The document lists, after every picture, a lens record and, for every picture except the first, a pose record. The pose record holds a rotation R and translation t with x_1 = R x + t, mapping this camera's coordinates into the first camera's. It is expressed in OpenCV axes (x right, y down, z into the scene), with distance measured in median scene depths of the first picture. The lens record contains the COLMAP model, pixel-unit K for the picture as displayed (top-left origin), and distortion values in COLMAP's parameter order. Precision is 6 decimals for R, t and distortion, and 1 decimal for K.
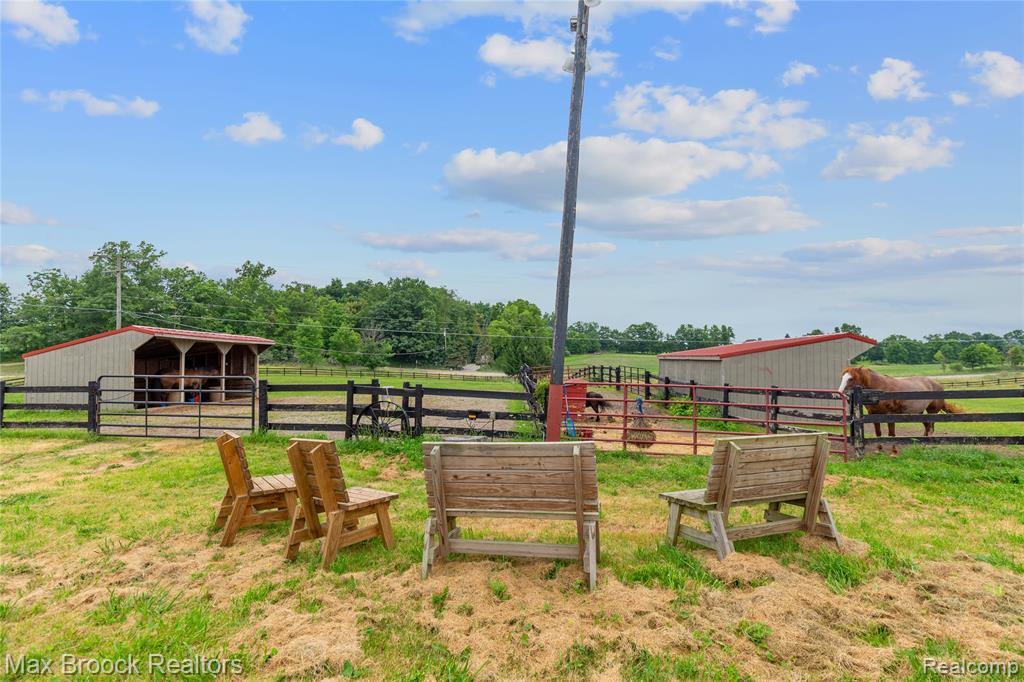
lens RADIAL K [[467.1, 0, 517.3], [0, 467.1, 341.1], [0, 0, 1]] dist [0.007094, -0.000198]
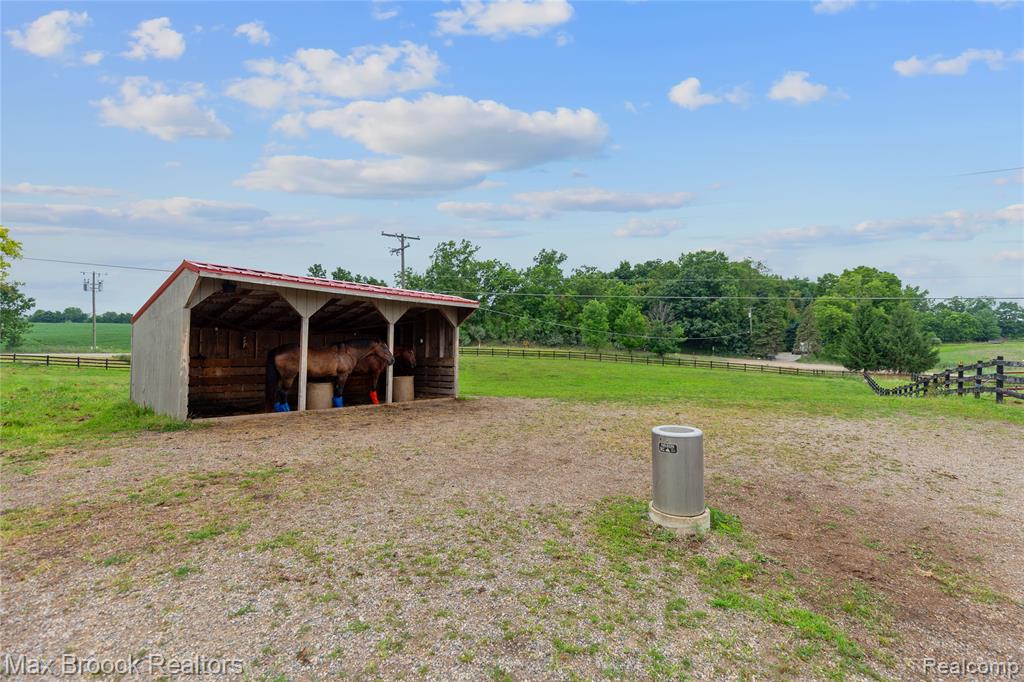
lens RADIAL K [[467.1, 0, 517.3], [0, 467.1, 341.1], [0, 0, 1]] dist [0.007094, -0.000198]
pose [[0.824578, 0.011989, -0.565621, -0.028645], [0.004863, 0.999588, 0.028277, 0.005574], [0.565727, -0.026067, 0.824180, 0.099353]]
